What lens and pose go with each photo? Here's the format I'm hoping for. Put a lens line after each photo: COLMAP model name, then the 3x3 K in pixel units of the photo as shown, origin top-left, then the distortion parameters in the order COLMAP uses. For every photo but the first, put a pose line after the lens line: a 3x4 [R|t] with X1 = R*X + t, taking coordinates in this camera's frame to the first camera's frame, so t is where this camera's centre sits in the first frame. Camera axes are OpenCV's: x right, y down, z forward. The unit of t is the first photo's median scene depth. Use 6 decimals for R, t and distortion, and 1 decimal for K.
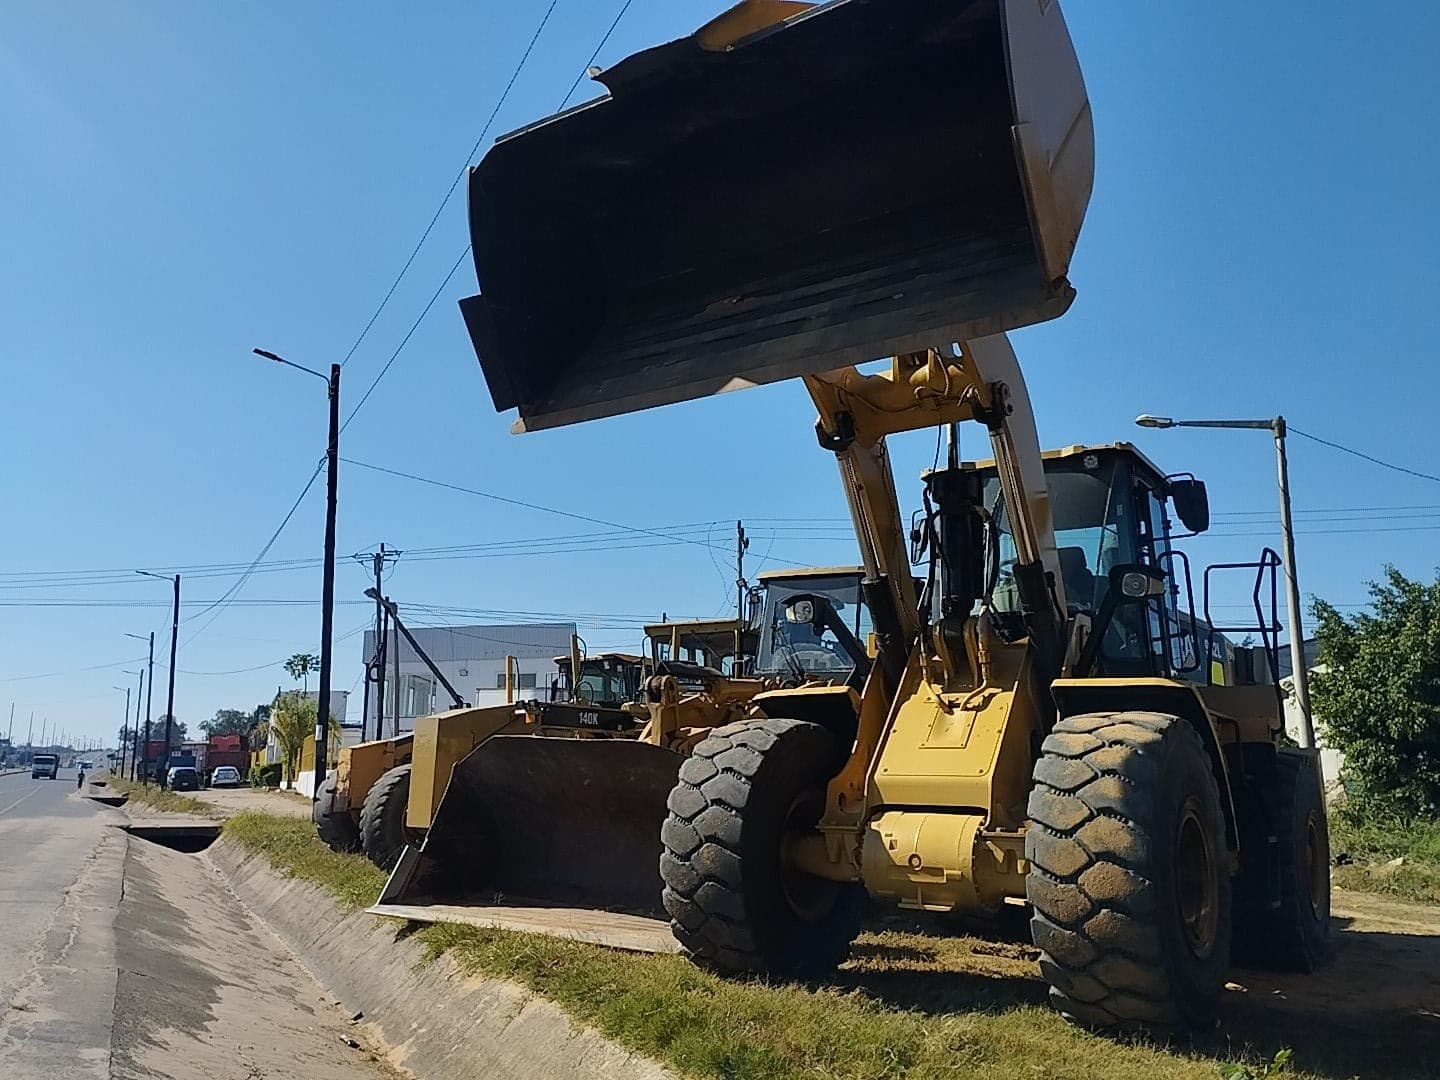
lens RADIAL K [[1182.8, 0, 726.7], [0, 1182.8, 531.0], [0, 0, 1]] dist [0.099518, -0.109934]
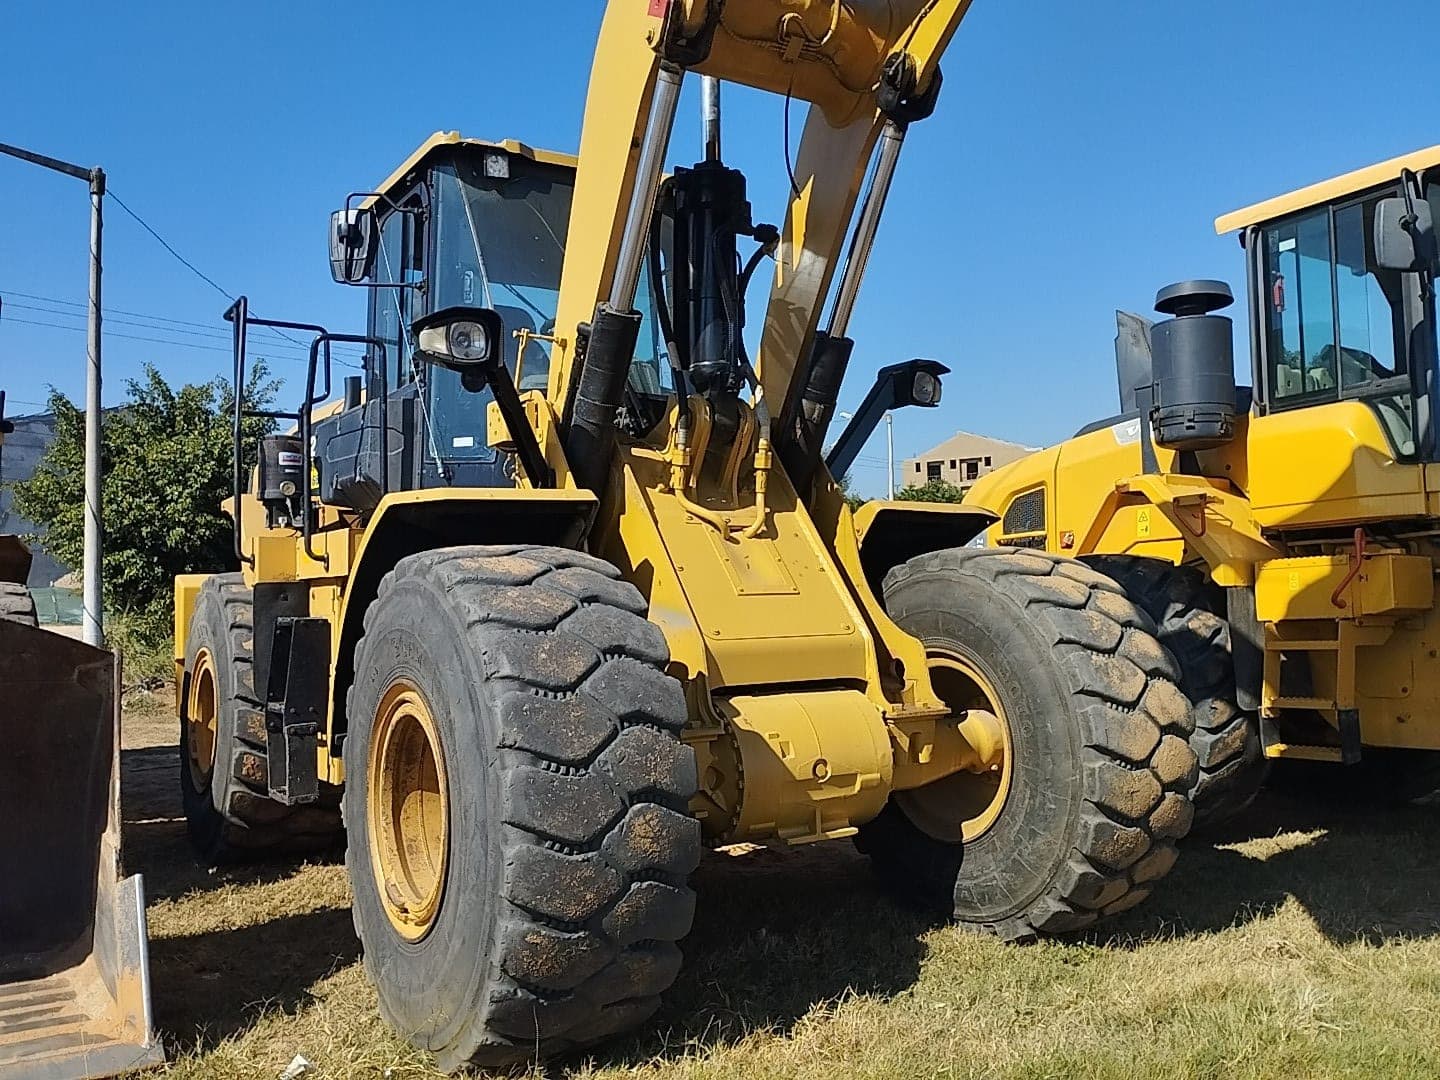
lens RADIAL K [[1182.8, 0, 724.8], [0, 1182.8, 533.7], [0, 0, 1]] dist [0.099518, -0.109934]
pose [[0.389289, 0.021145, 0.920873, -0.416440], [-0.170281, 0.984157, 0.049386, 0.118019], [-0.905239, -0.176032, 0.386723, 0.753459]]
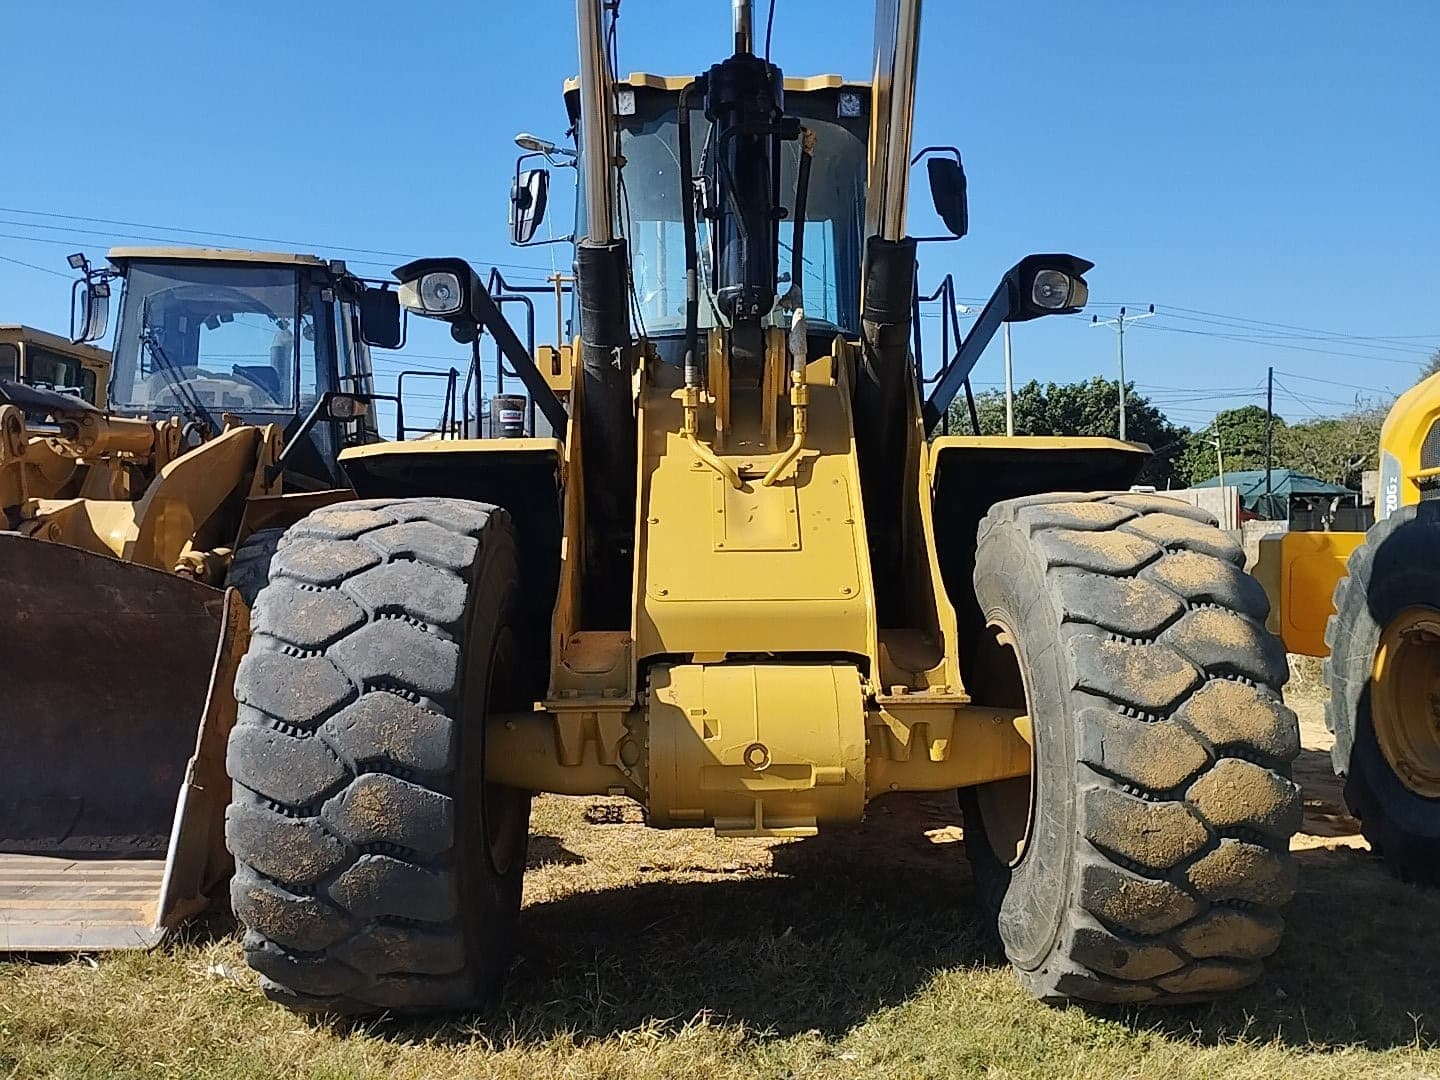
lens RADIAL K [[1182.8, 0, 726.1], [0, 1182.8, 532.2], [0, 0, 1]] dist [0.099518, -0.109934]
pose [[0.809860, -0.017143, 0.586373, -0.159281], [-0.103173, 0.979829, 0.171143, 0.075842], [-0.577479, -0.199100, 0.791756, 0.544761]]
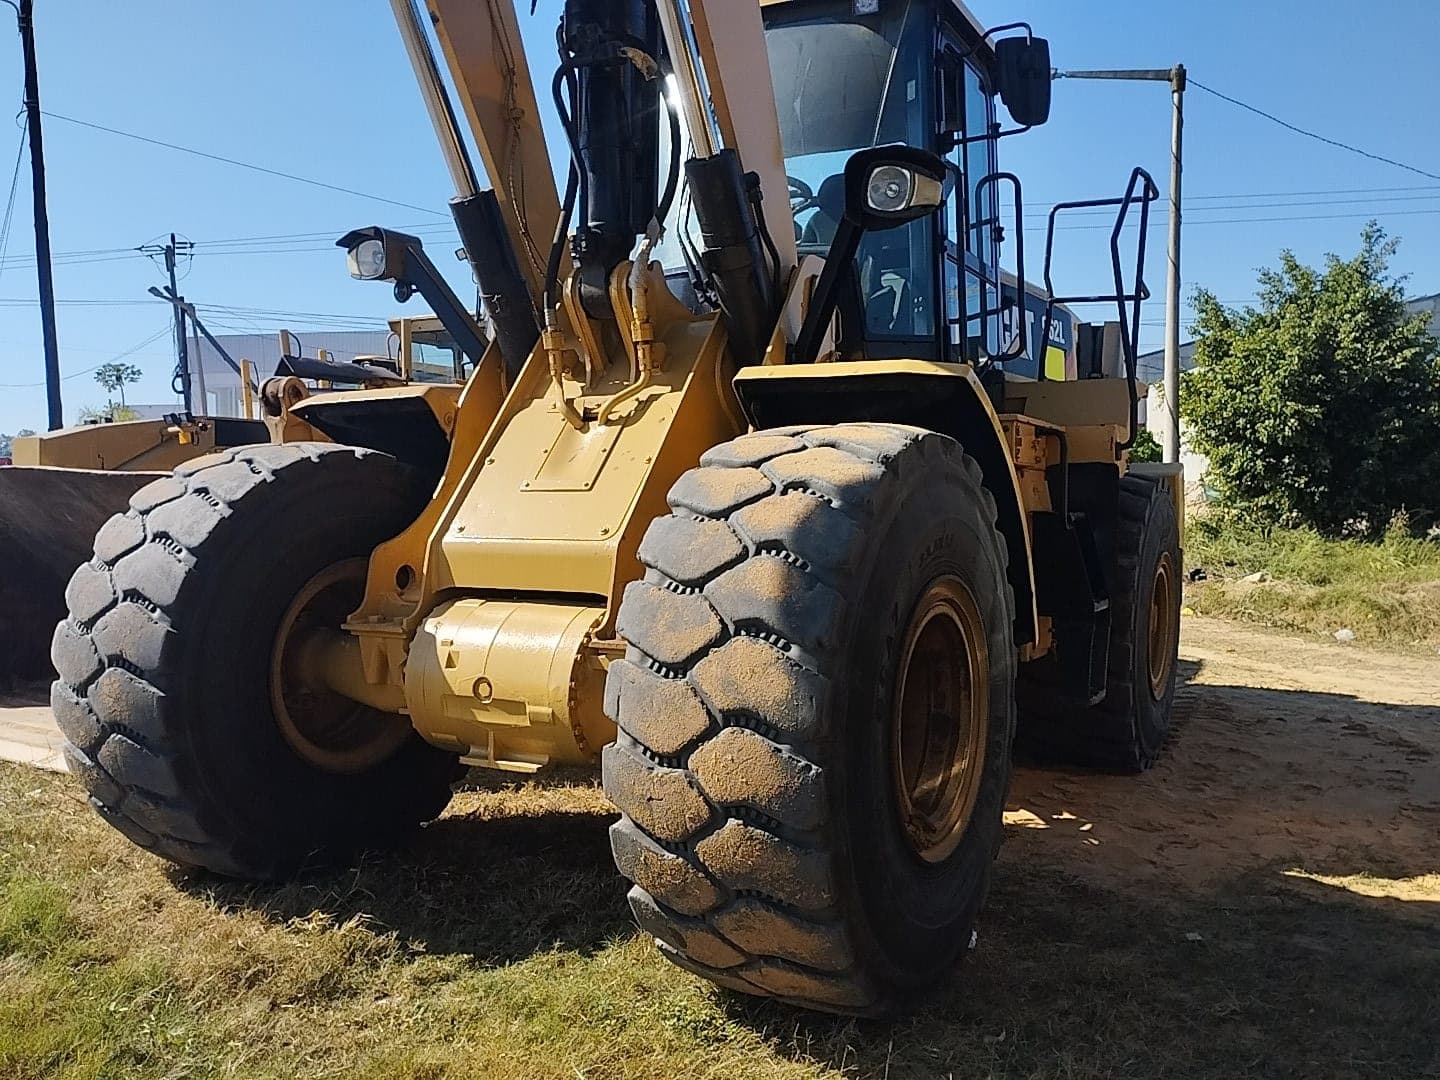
lens RADIAL K [[1182.8, 0, 728.4], [0, 1182.8, 533.4], [0, 0, 1]] dist [0.099518, -0.109934]
pose [[0.996064, -0.019176, 0.086540, 0.207600], [-0.002224, 0.970603, 0.240676, 0.062855], [-0.088611, -0.239921, 0.966740, 0.422642]]
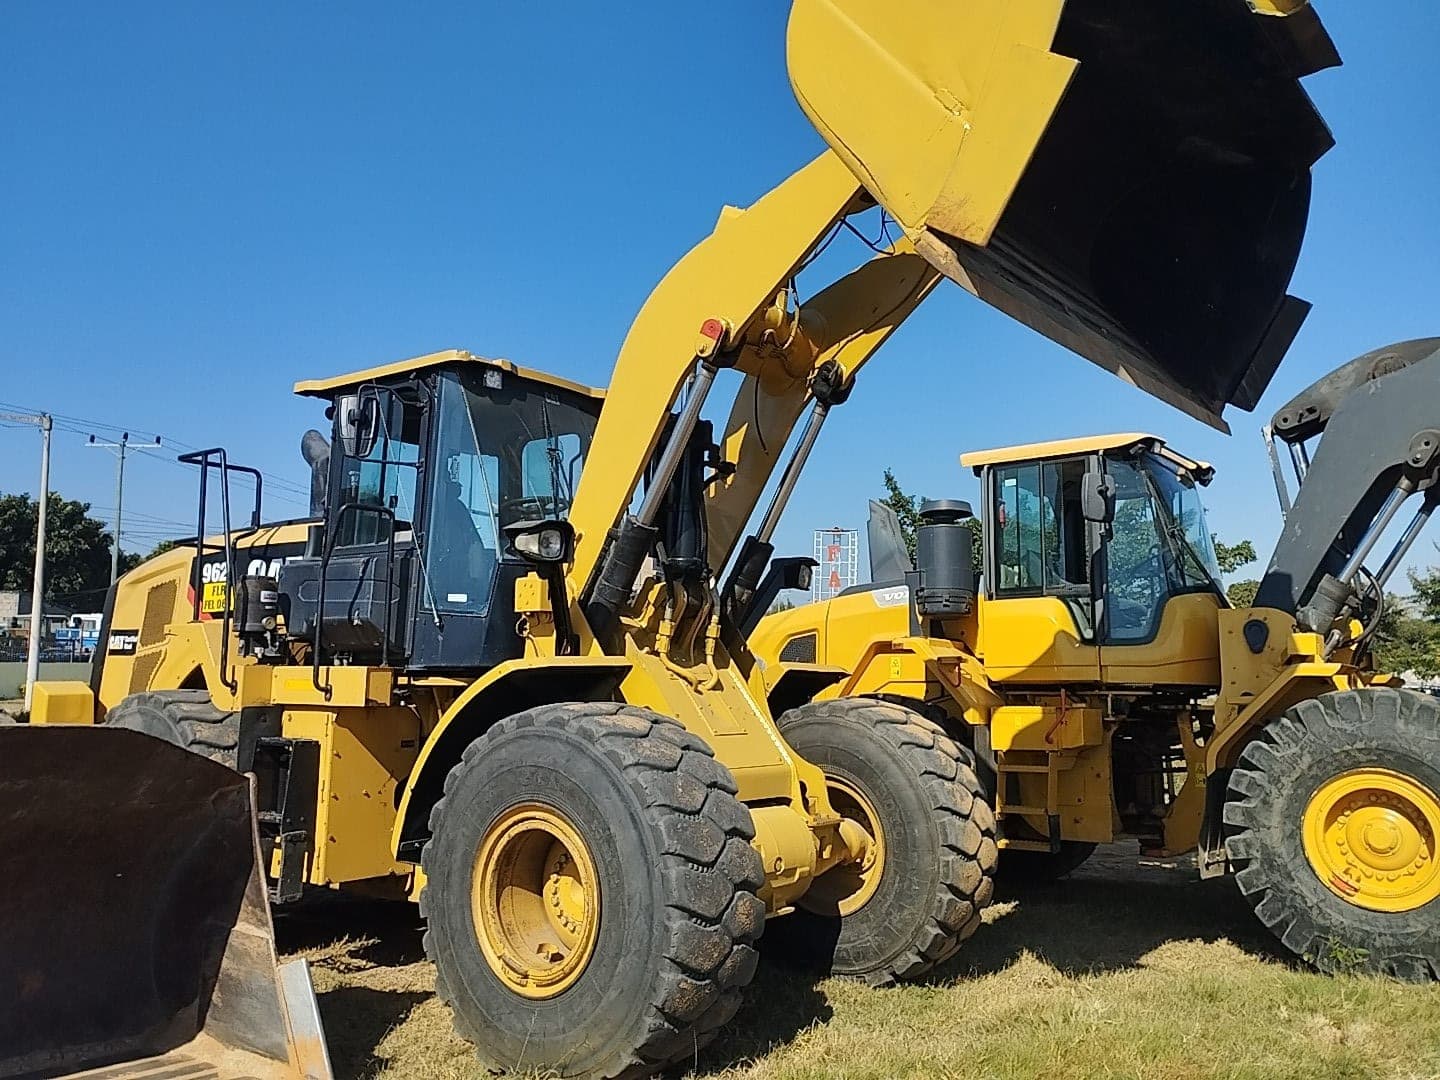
lens RADIAL K [[1182.8, 0, 722.7], [0, 1182.8, 532.3], [0, 0, 1]] dist [0.099518, -0.109934]
pose [[0.067756, 0.103326, 0.992337, -0.703213], [-0.227150, 0.970099, -0.085501, 0.108916], [-0.971500, -0.219616, 0.089201, 0.931639]]
